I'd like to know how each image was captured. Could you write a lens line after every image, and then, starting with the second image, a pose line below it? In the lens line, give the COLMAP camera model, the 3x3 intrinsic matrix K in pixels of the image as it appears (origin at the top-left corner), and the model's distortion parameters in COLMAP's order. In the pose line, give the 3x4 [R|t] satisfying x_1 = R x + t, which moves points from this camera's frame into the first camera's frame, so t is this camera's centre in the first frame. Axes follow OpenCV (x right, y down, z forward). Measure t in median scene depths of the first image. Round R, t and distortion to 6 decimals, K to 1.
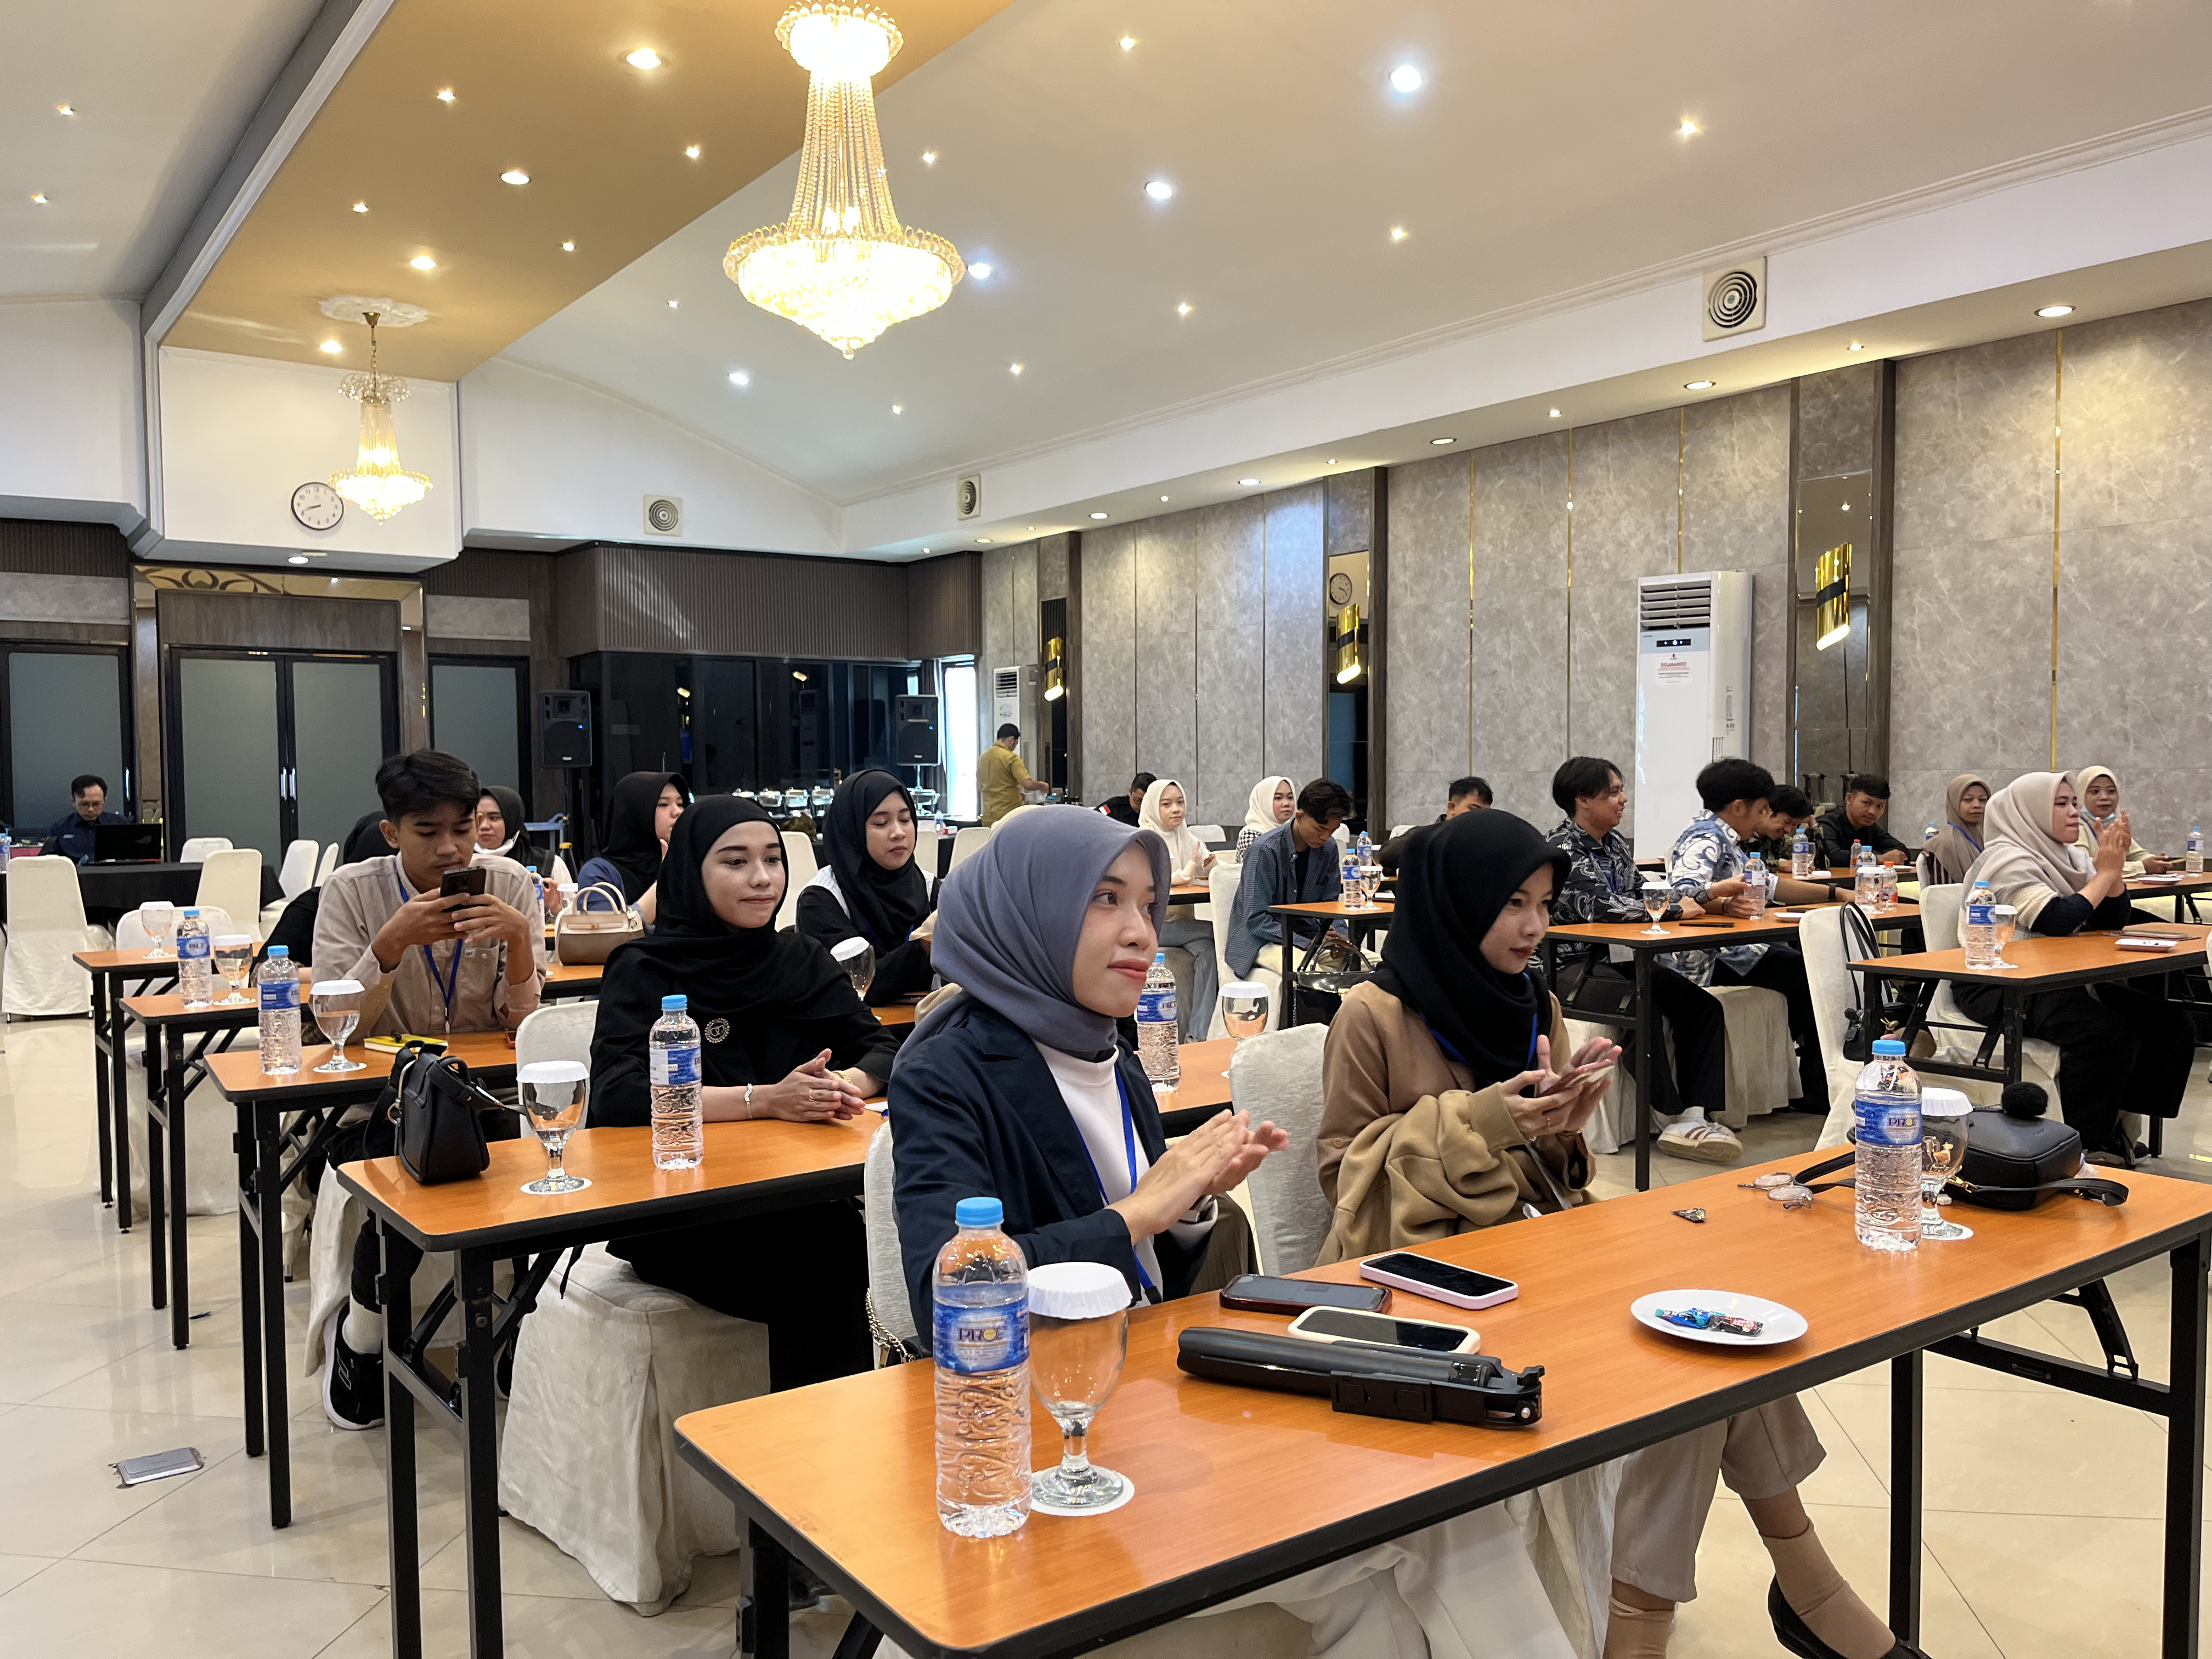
lens RADIAL K [[1688.8, 0, 1104.7], [0, 1688.8, 897.1], [0, 0, 1]] dist [0.064821, -0.104756]
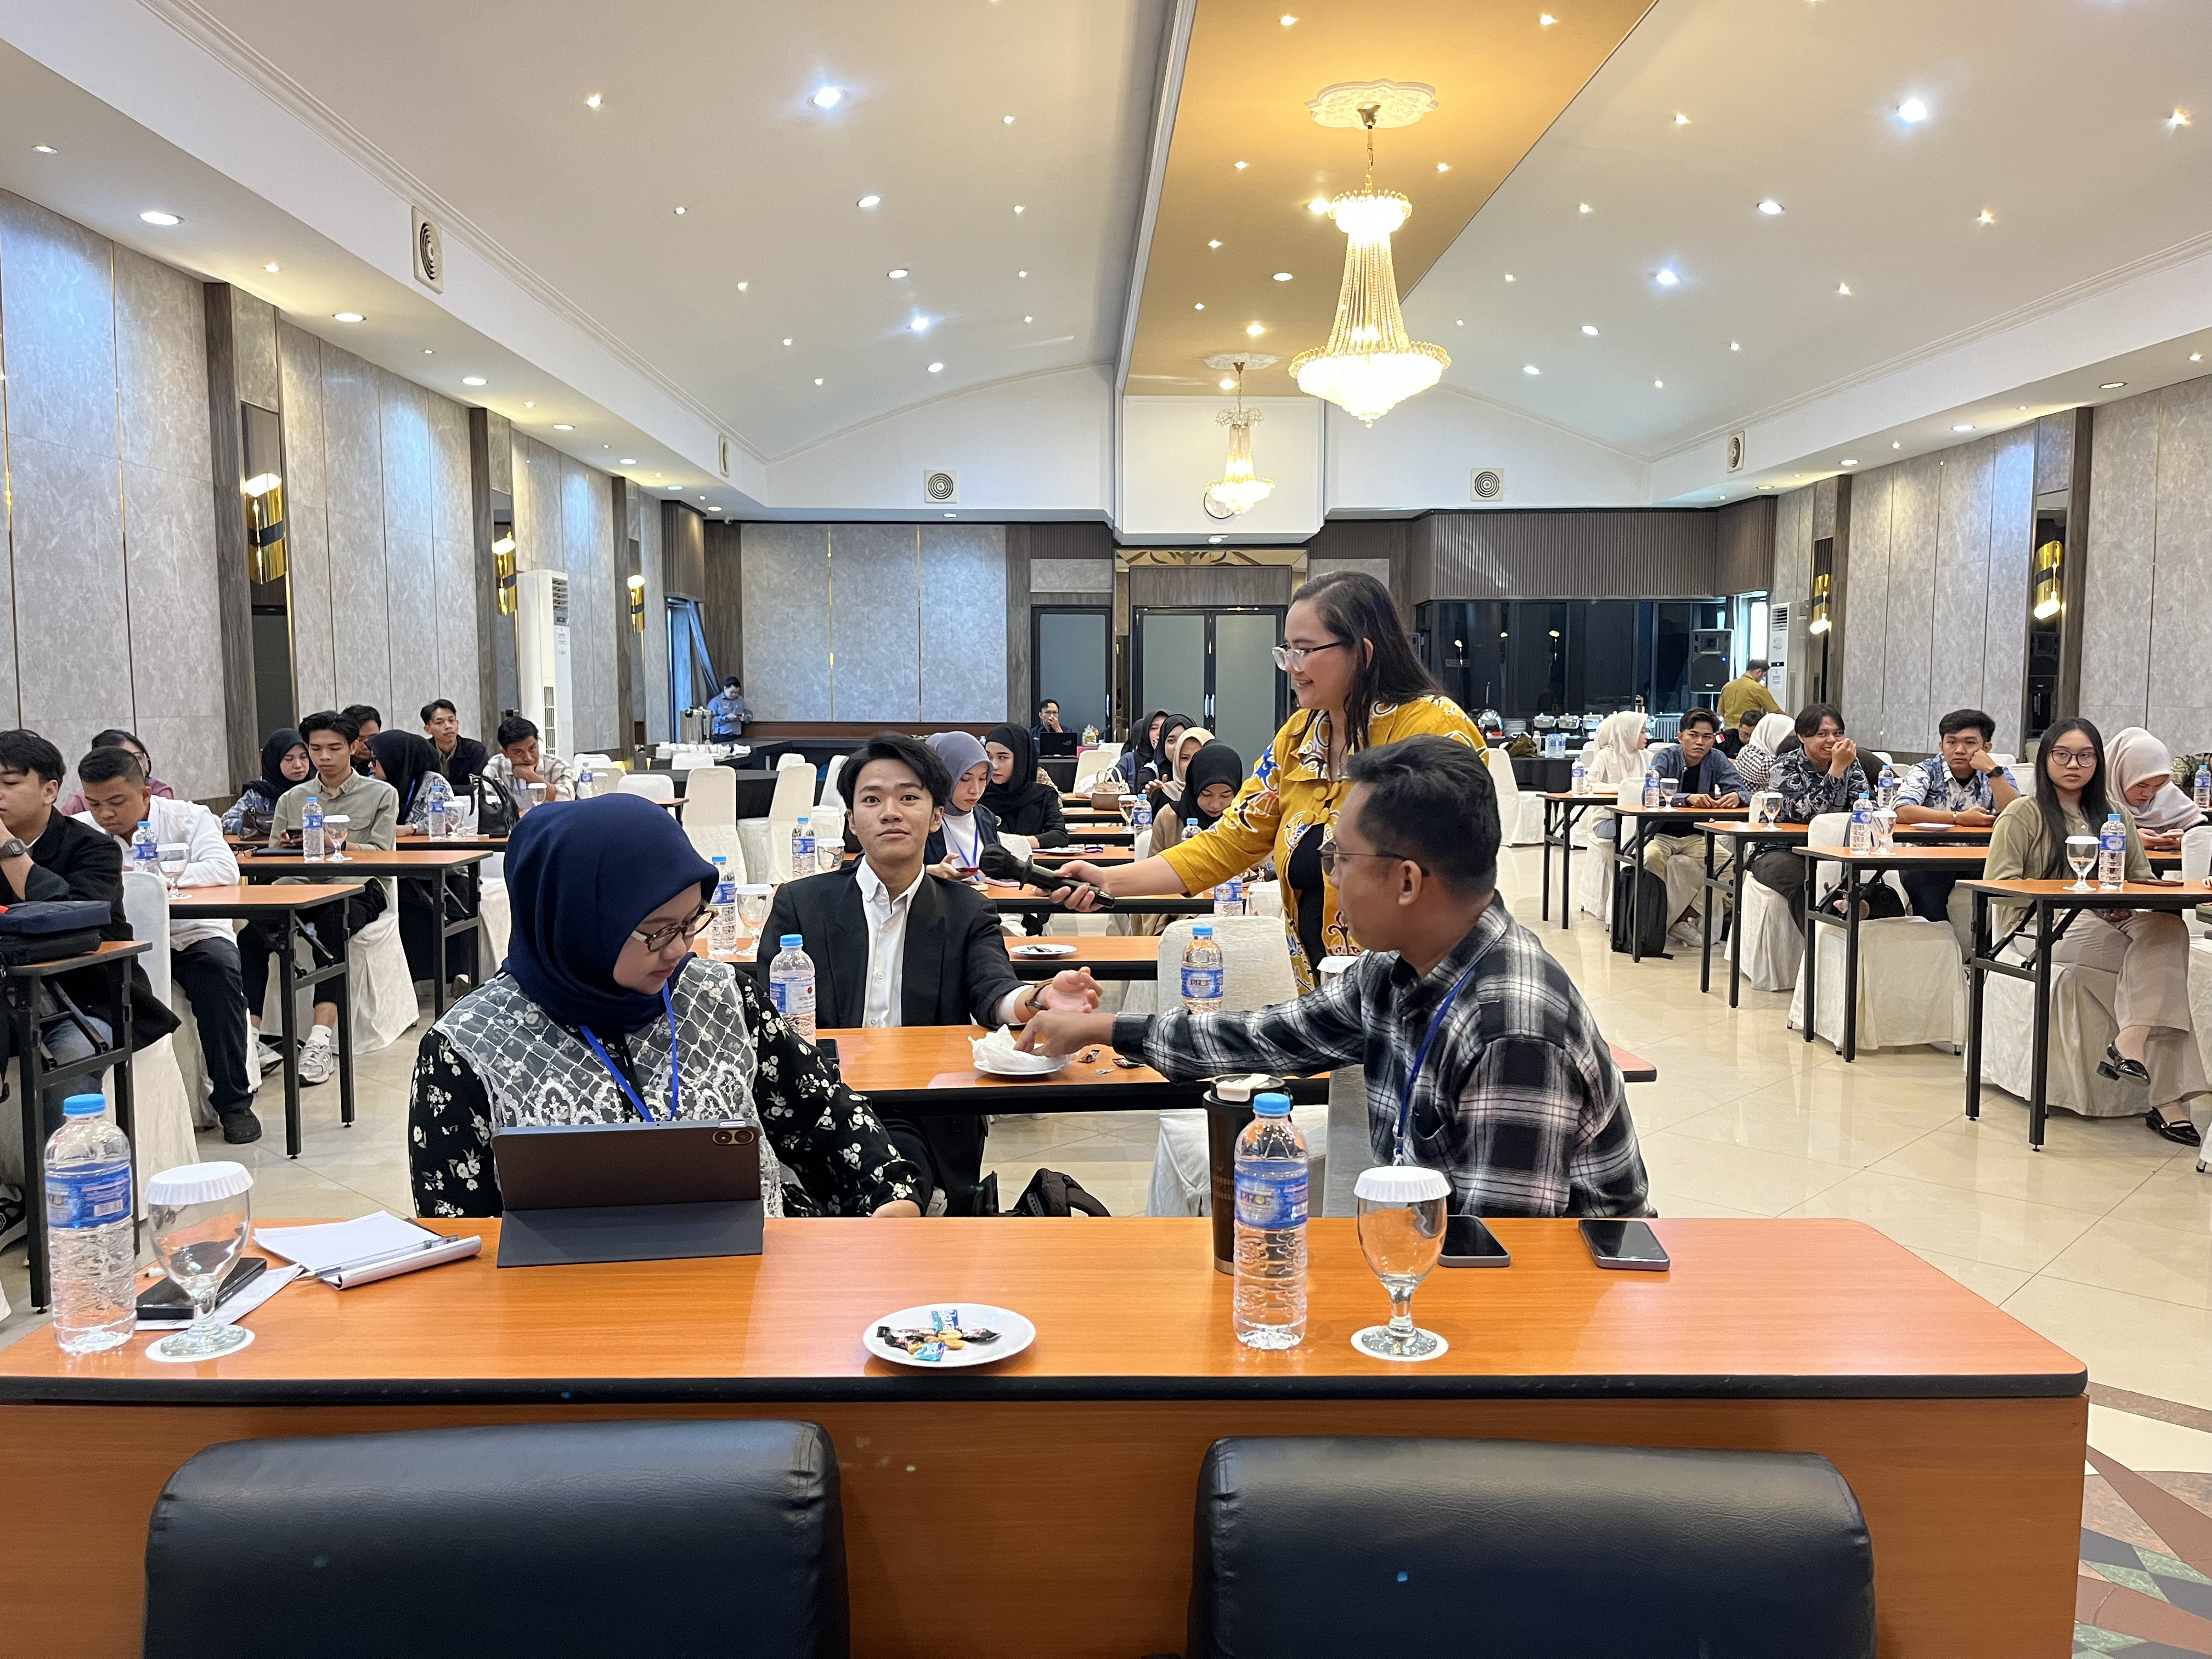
lens RADIAL K [[1688.8, 0, 1104.7], [0, 1688.8, 897.1], [0, 0, 1]] dist [0.064821, -0.104756]
pose [[0.818629, 0.075451, -0.569344, 0.253555], [-0.048232, 0.996863, 0.062757, 0.004696], [0.572293, -0.023914, 0.819700, -0.167129]]
